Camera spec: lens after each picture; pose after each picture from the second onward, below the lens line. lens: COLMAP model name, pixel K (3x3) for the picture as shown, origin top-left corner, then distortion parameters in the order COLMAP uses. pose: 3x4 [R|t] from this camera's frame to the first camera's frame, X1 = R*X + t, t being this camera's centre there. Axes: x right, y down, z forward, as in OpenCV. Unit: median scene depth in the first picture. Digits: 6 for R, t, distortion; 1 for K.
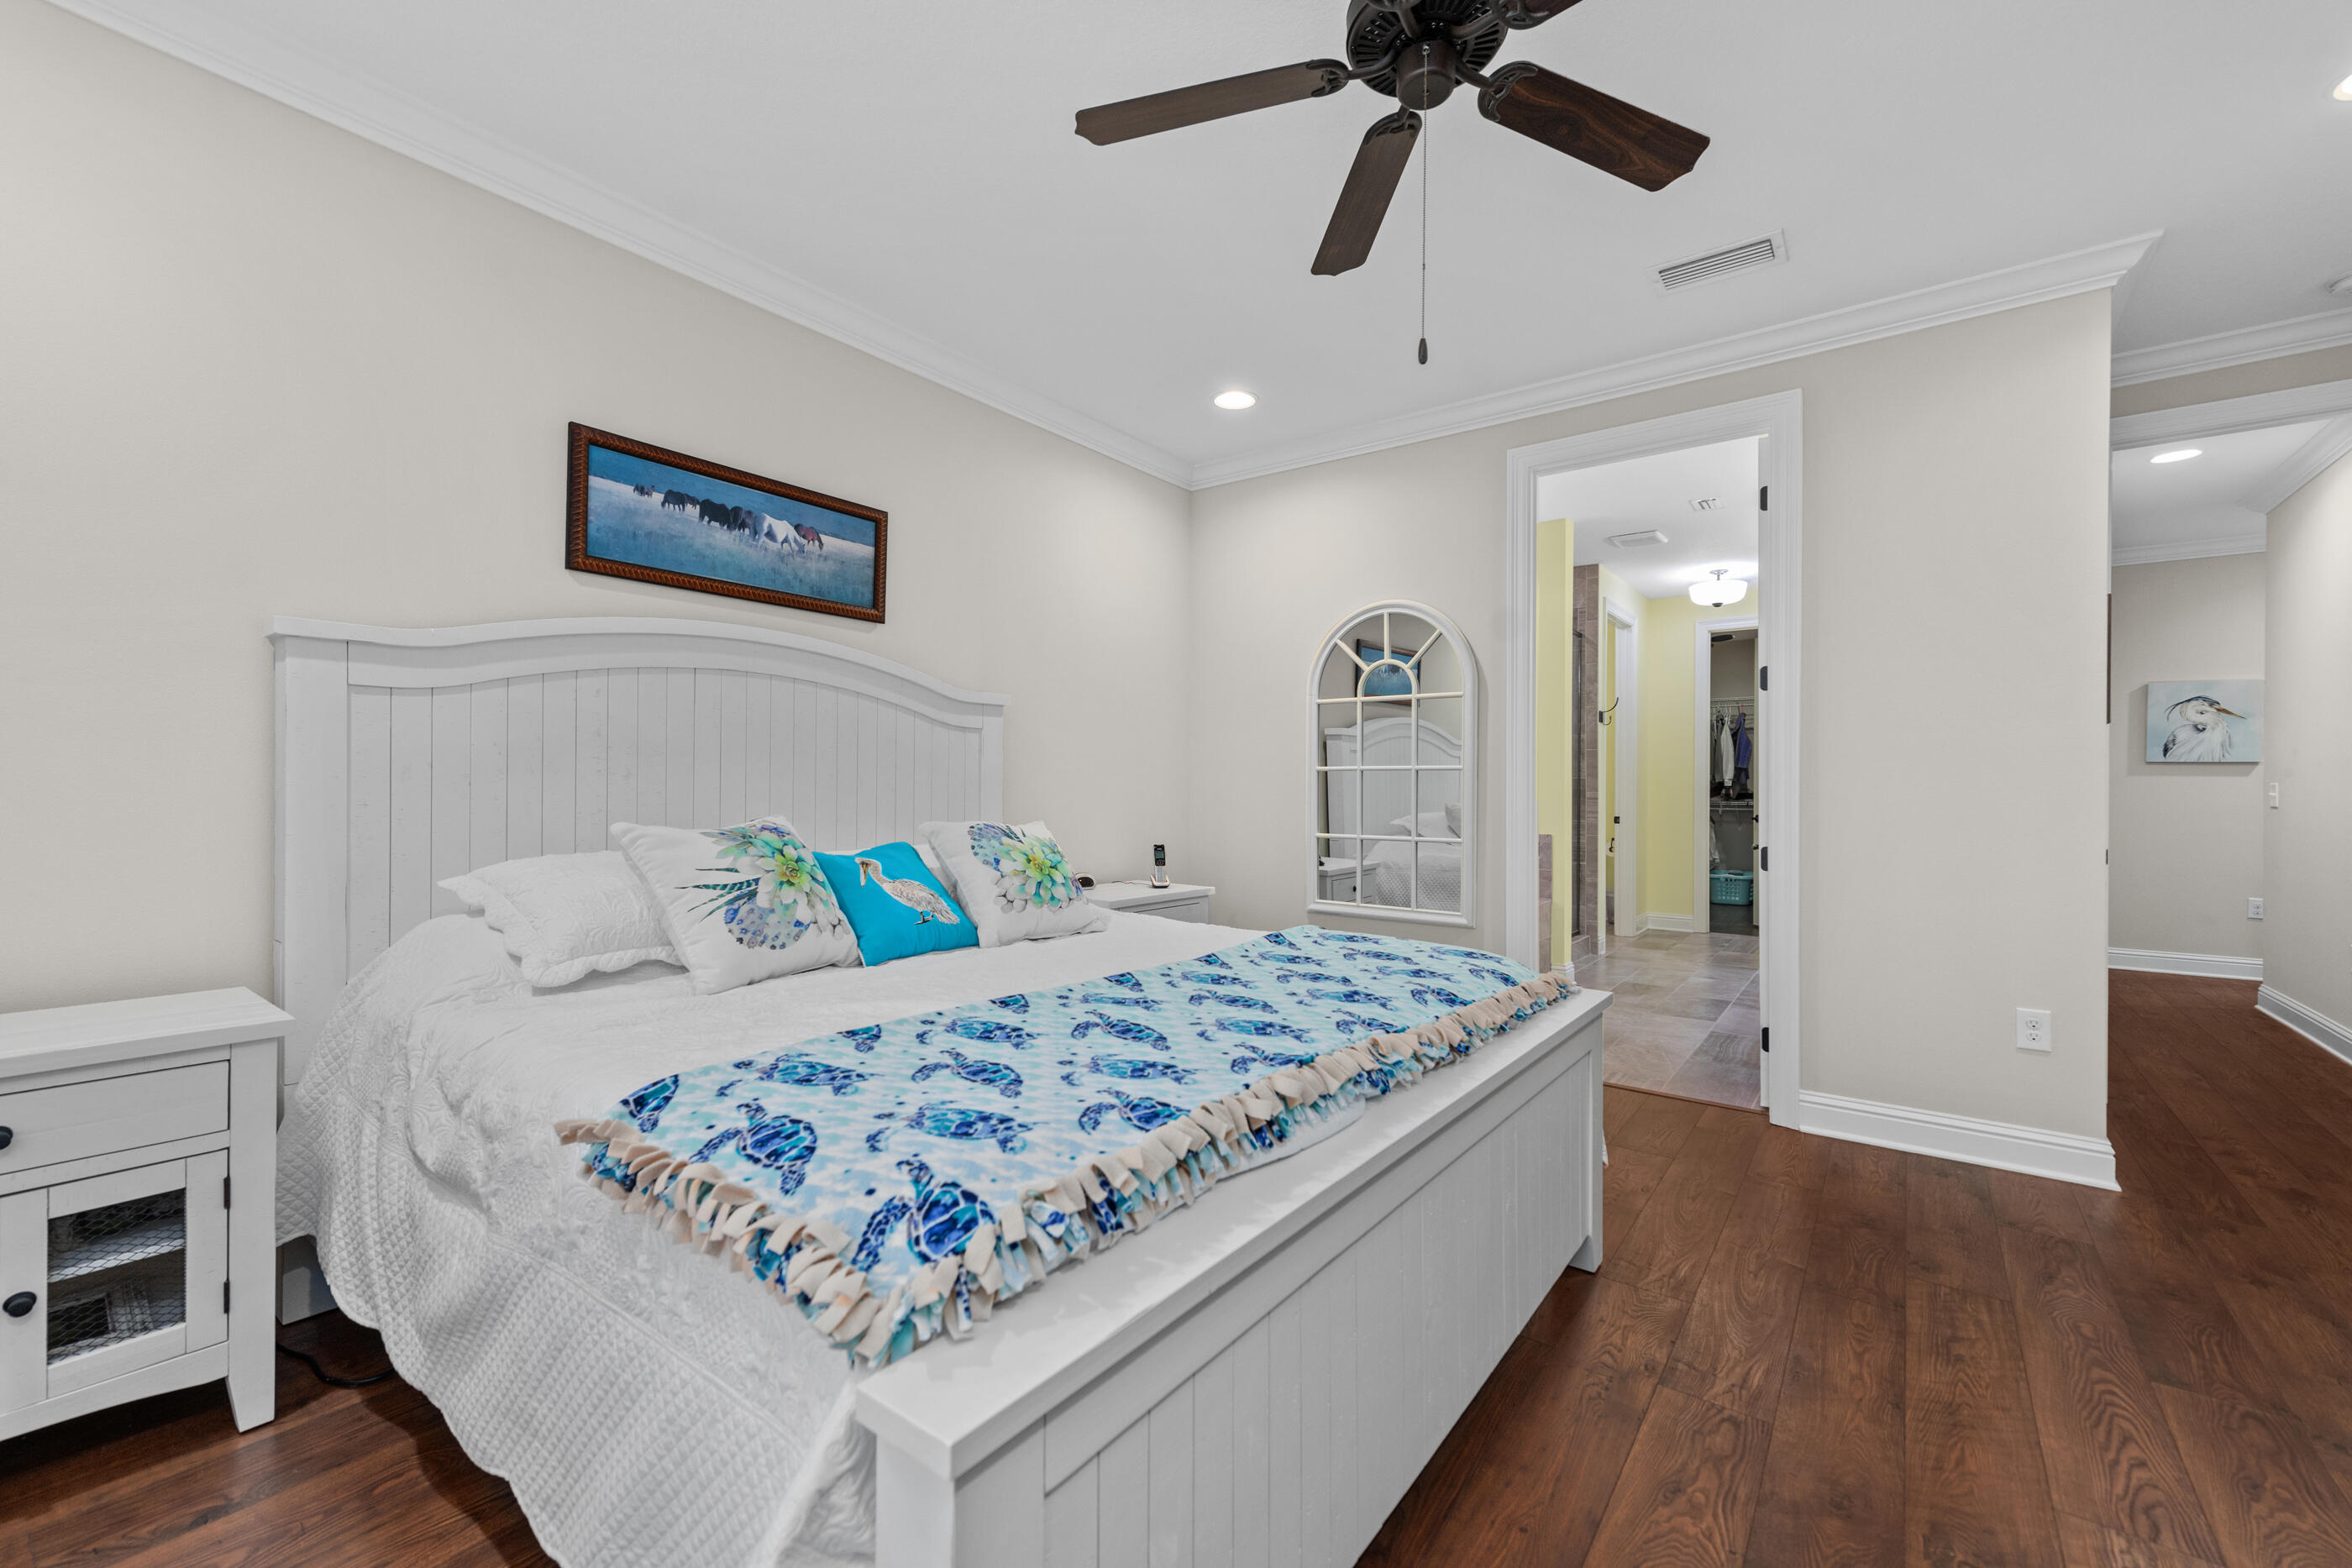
lens RADIAL K [[983.6, 0, 1167.7], [0, 983.6, 784.0], [0, 0, 1]] dist [0.011563, -0.001634]
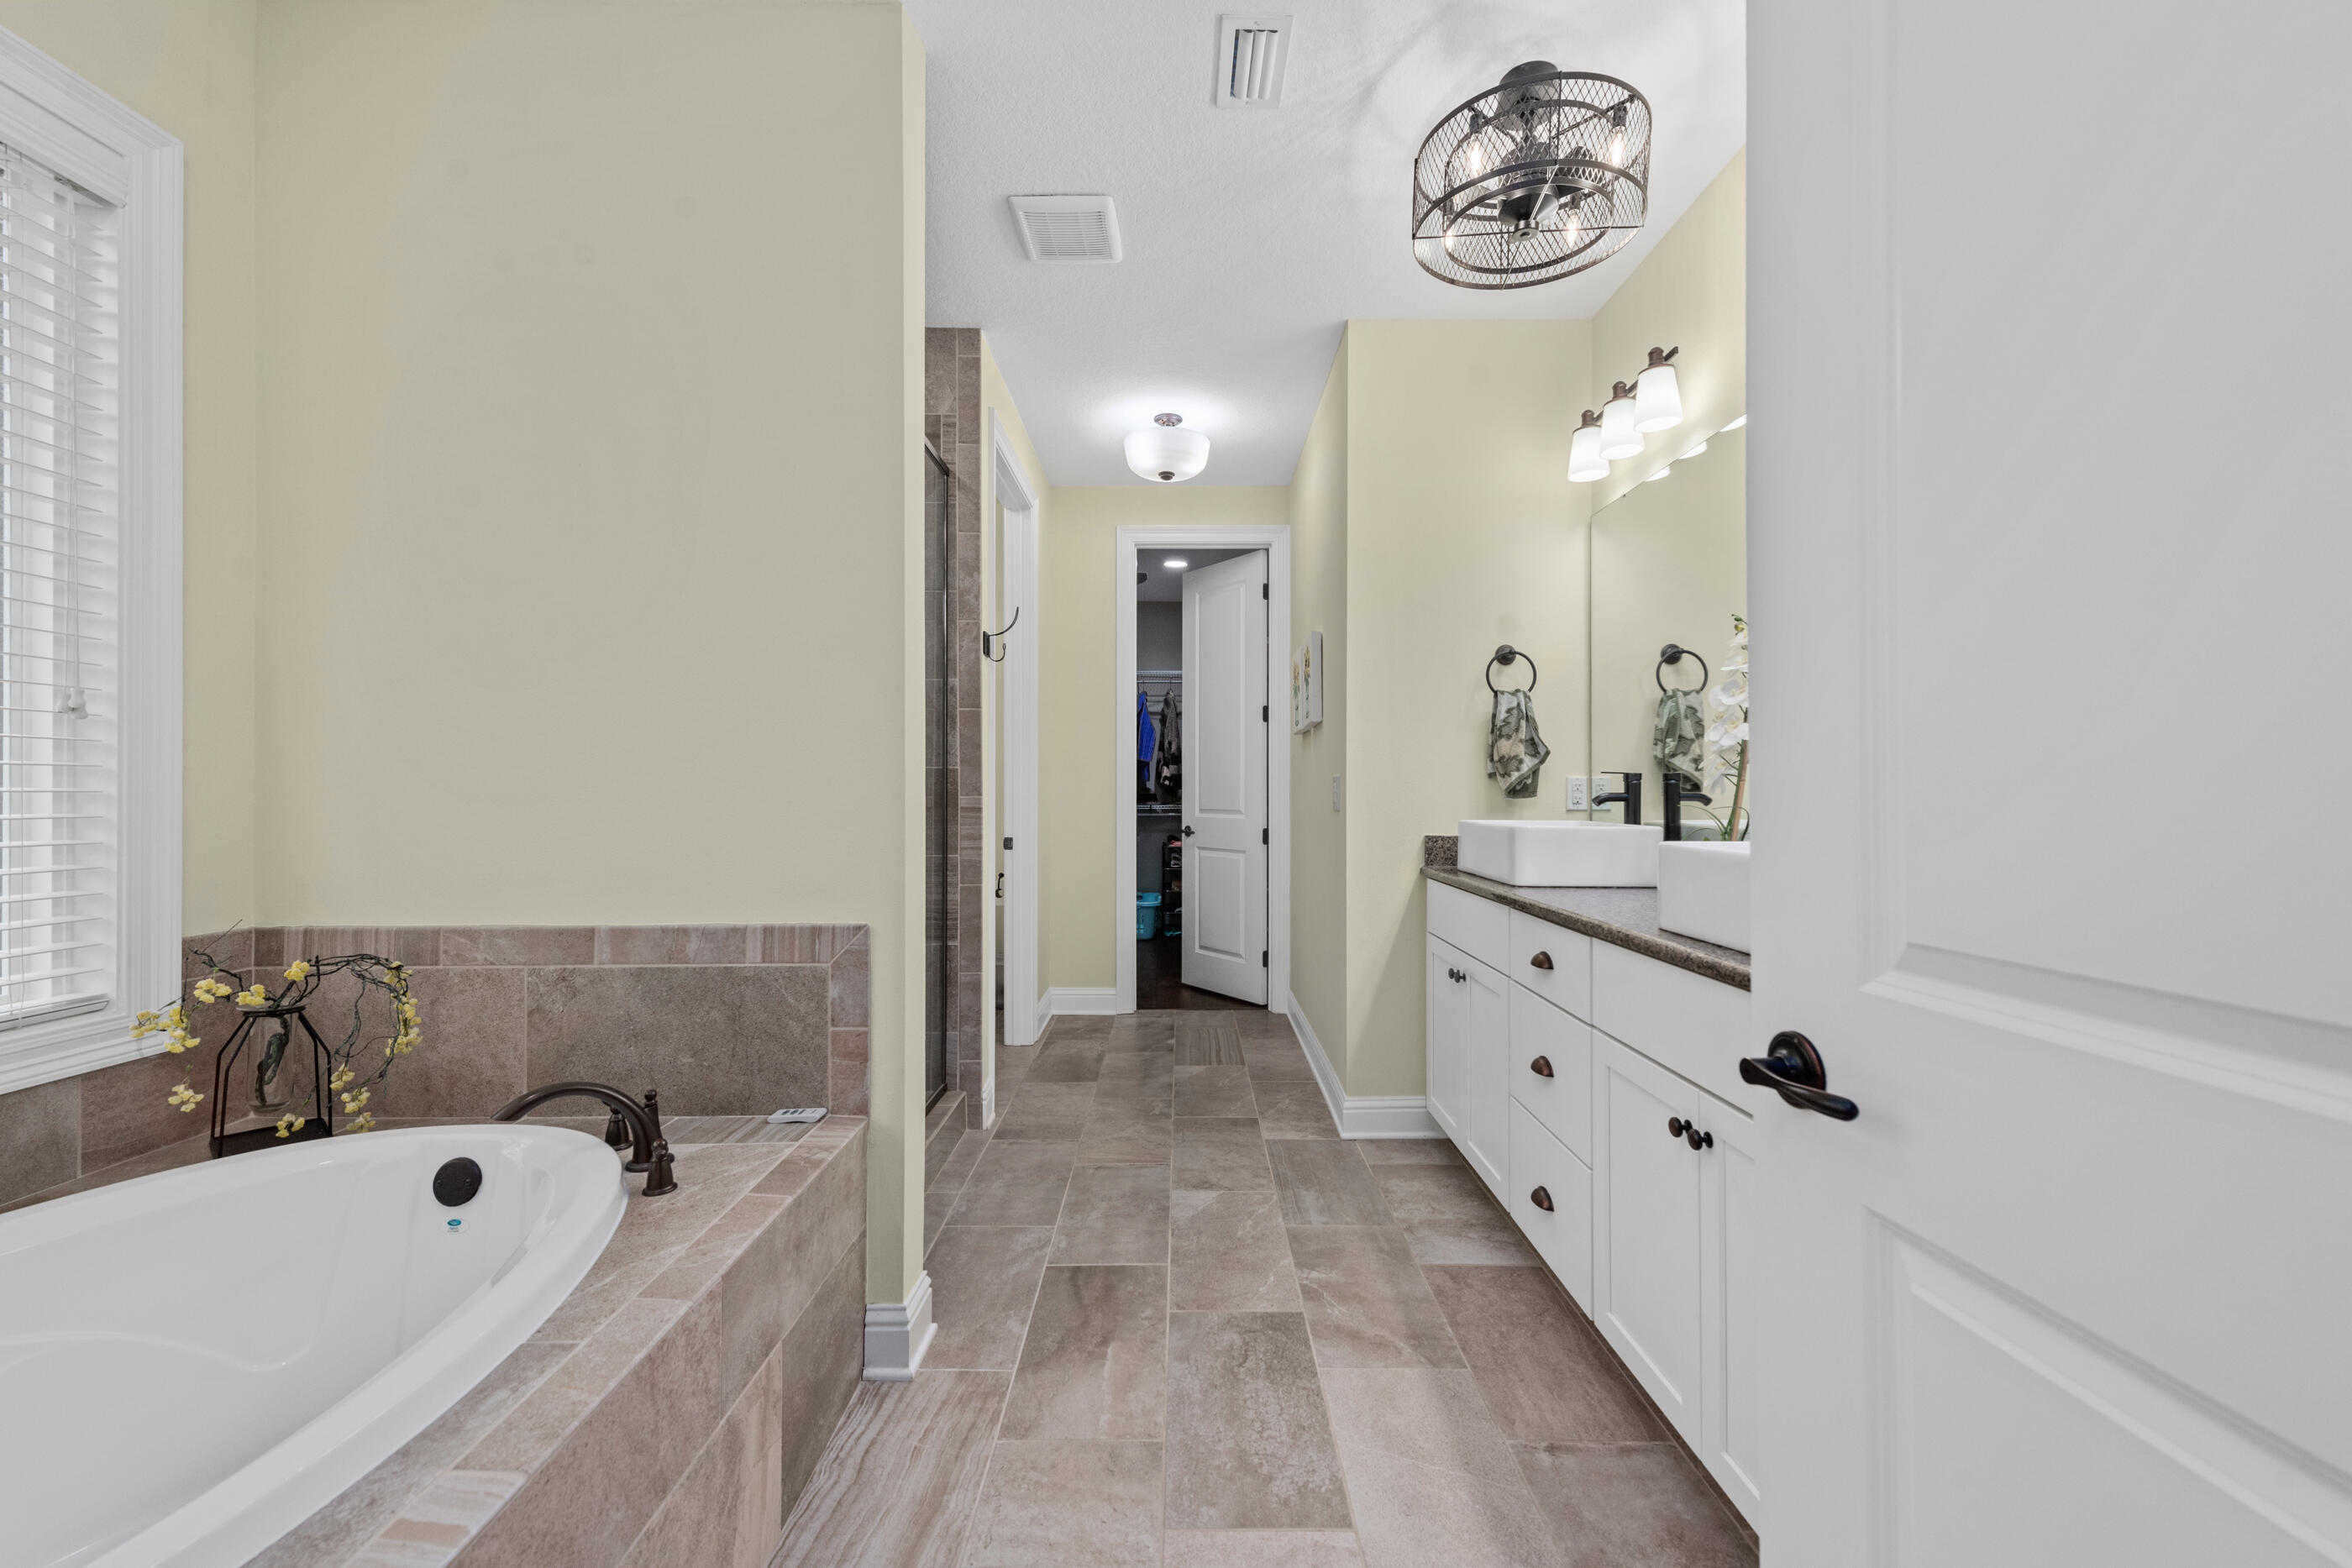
lens RADIAL K [[944.2, 0, 1158.1], [0, 944.2, 782.1], [0, 0, 1]] dist [0.003001, 0.000309]
pose [[0.810207, -0.001169, 0.586142, 0.230217], [0.004357, 0.999982, -0.004028, 0.003545], [-0.586127, 0.005817, 0.810198, 0.562486]]
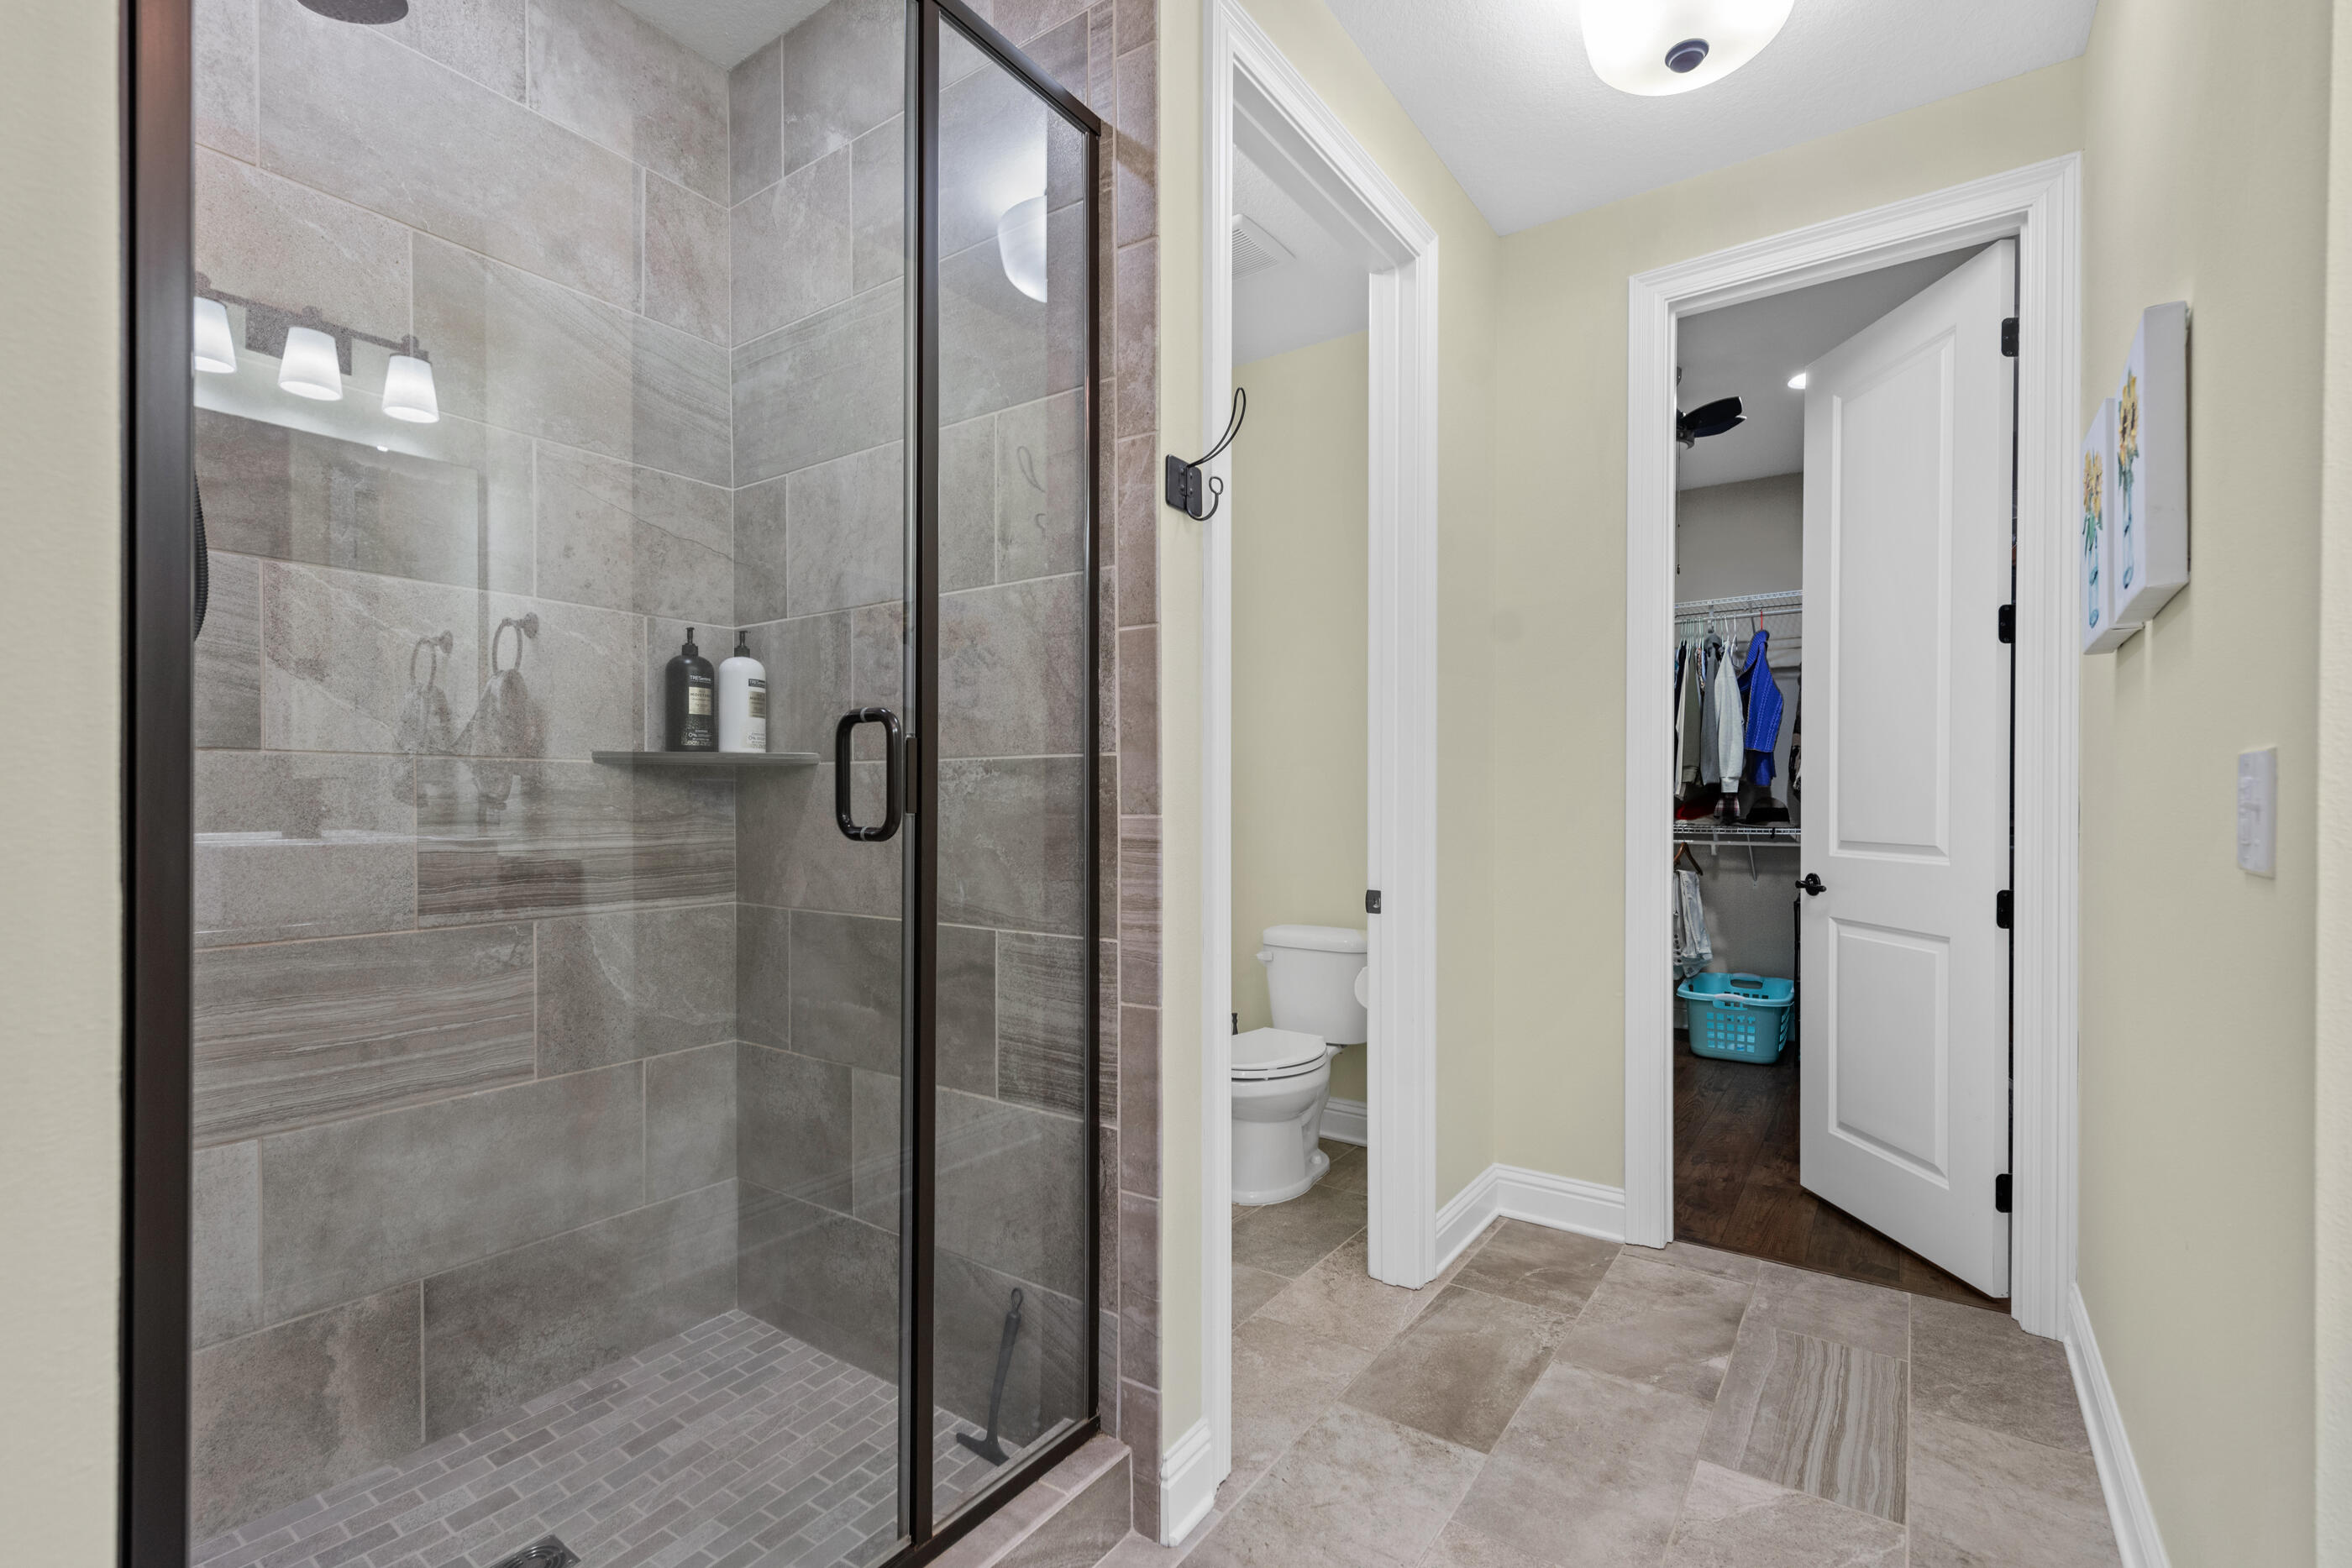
lens RADIAL K [[1025.2, 0, 1184.6], [0, 1025.2, 805.8], [0, 0, 1]] dist [0.017244, -0.007097]
pose [[0.999579, -0.005978, 0.028395, 0.430894], [0.005799, 0.999963, 0.006410, 0.004620], [-0.028432, -0.006243, 0.999576, 0.758025]]
